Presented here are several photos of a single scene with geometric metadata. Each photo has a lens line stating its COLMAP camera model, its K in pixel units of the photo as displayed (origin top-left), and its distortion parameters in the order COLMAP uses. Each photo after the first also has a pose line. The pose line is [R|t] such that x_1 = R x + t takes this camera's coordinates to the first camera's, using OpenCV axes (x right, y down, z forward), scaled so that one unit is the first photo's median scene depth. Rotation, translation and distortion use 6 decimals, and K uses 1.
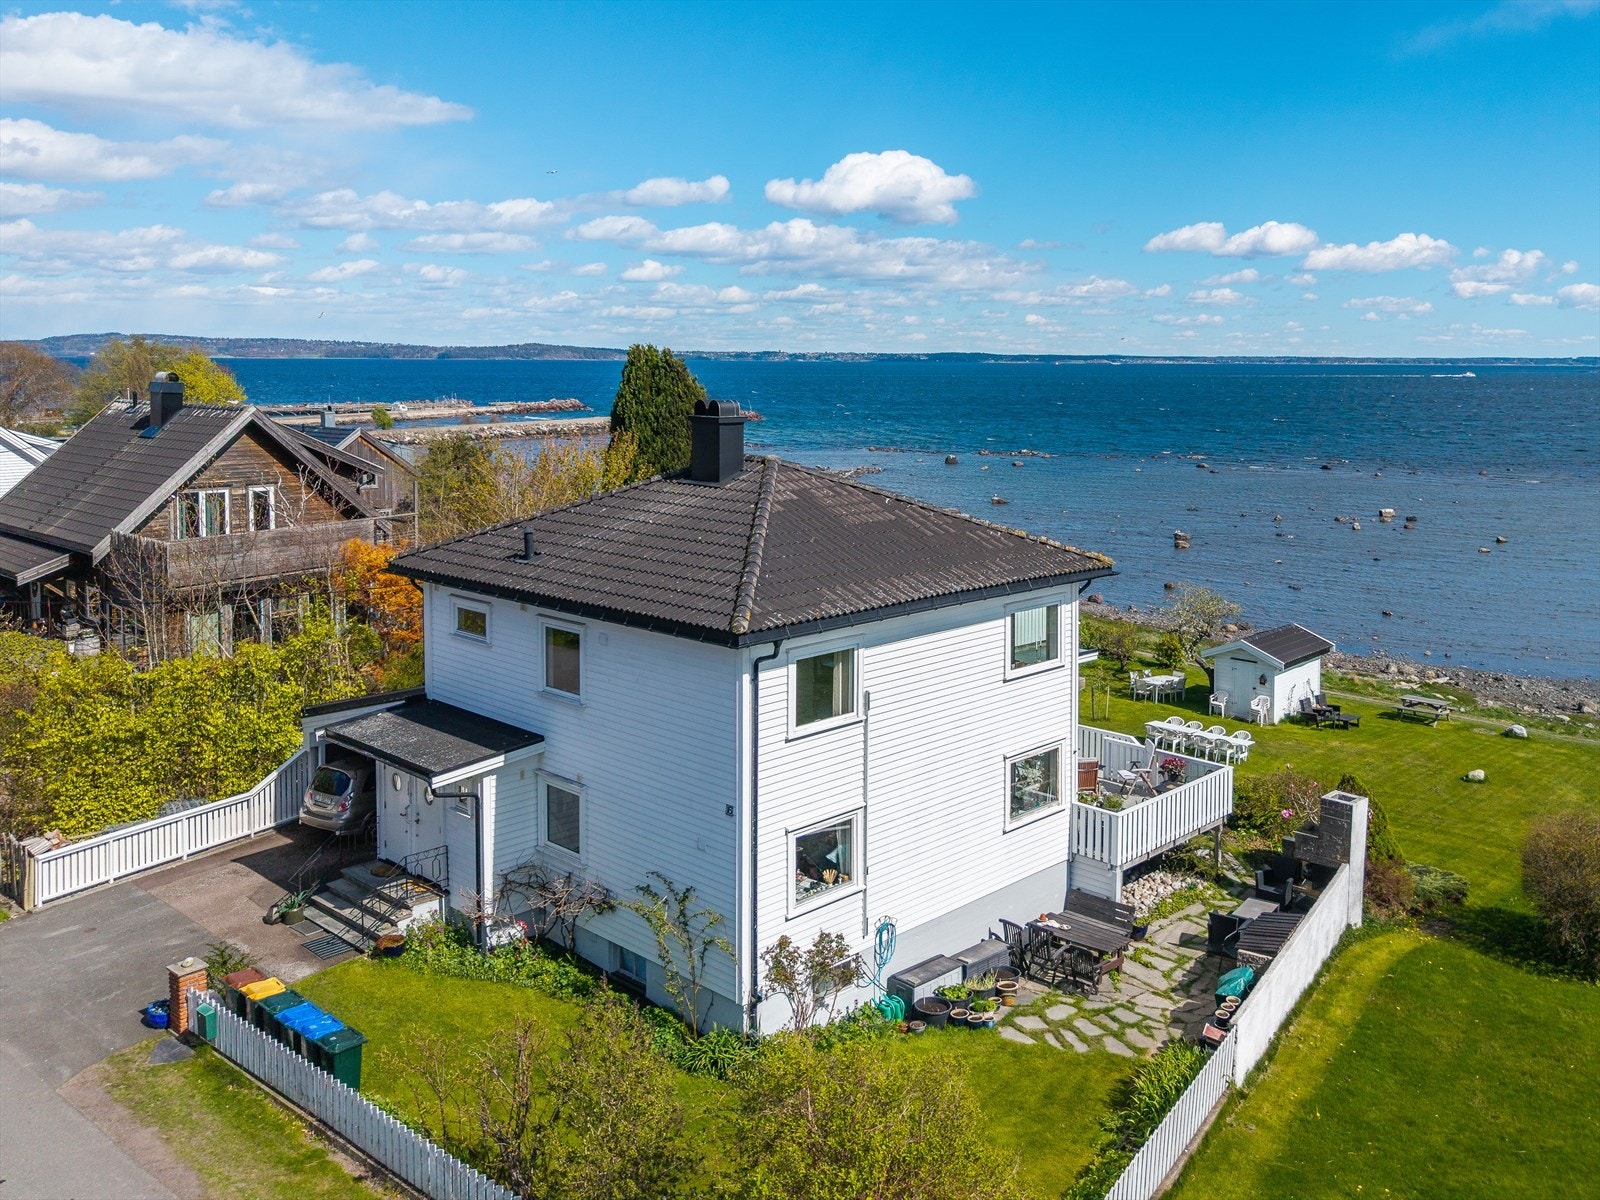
lens RADIAL K [[1417.3, 0, 801.0], [0, 1417.3, 317.3], [0, 0, 1]] dist [0.025424, -0.035104]
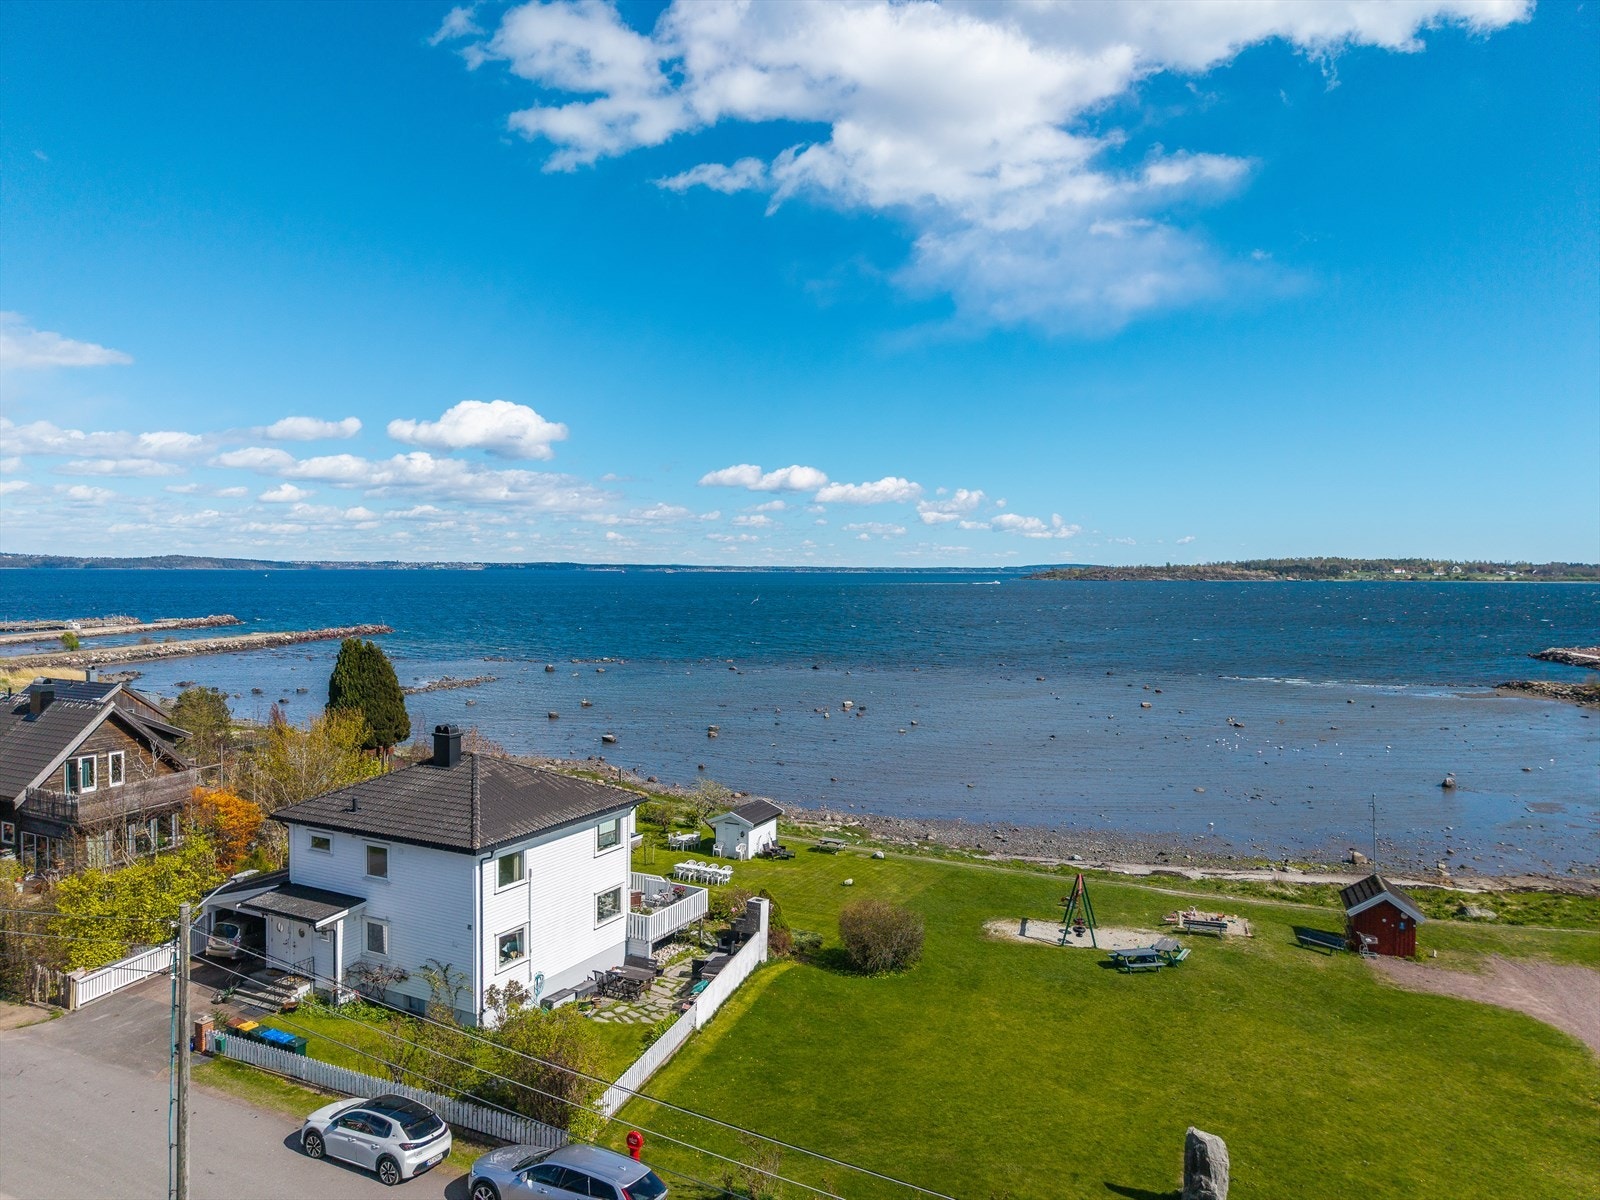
lens RADIAL K [[1209.3, 0, 753.3], [0, 1209.3, 545.0], [0, 0, 1]] dist [0.029652, -0.055269]
pose [[0.961361, 0.010451, 0.275092, -0.120186], [-0.017872, 0.999540, 0.024485, -0.227750], [-0.274710, -0.028455, 0.961106, -0.697062]]
